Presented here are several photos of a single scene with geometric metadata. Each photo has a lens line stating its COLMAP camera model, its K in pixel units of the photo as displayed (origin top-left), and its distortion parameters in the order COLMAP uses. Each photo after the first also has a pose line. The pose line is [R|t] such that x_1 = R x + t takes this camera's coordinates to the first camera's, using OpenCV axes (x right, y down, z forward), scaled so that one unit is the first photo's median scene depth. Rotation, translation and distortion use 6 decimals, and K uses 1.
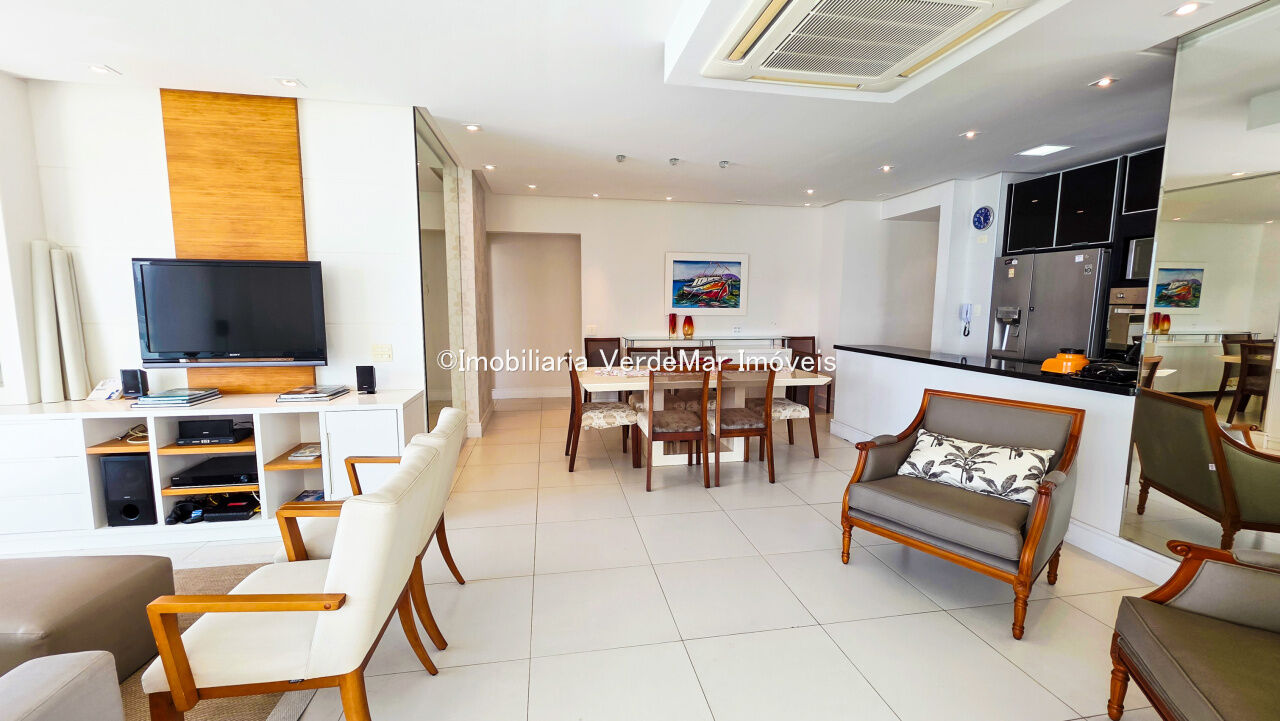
lens RADIAL K [[512.6, 0, 638.8], [0, 512.6, 361.8], [0, 0, 1]] dist [0.001662, -0.000020]
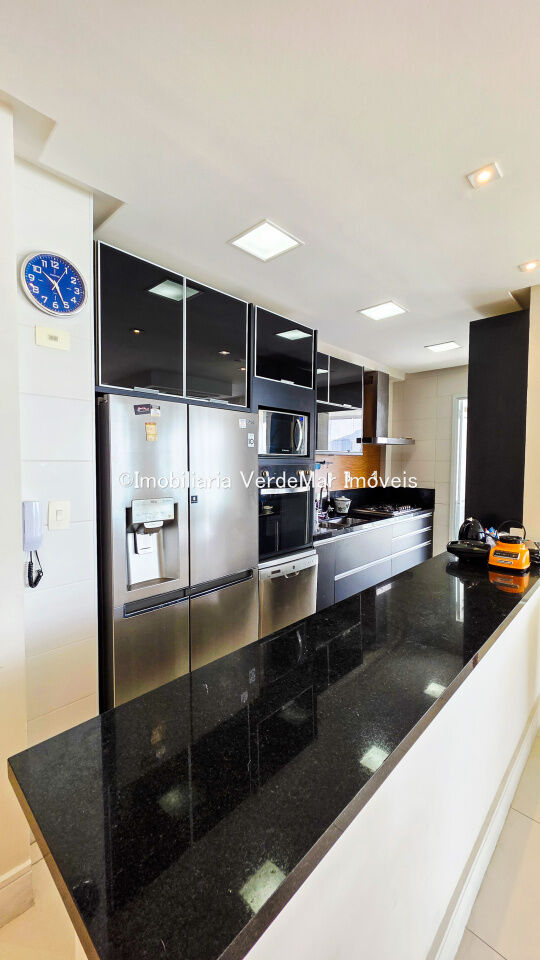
lens RADIAL K [[384.4, 0, 270.0], [0, 384.4, 480.0], [0, 0, 1]] dist [0.001662, -0.000020]
pose [[-0.585299, -0.052836, 0.809094, 0.406241], [0.085098, 0.988360, 0.126103, -0.178718], [-0.806340, 0.142660, -0.573990, 1.255008]]
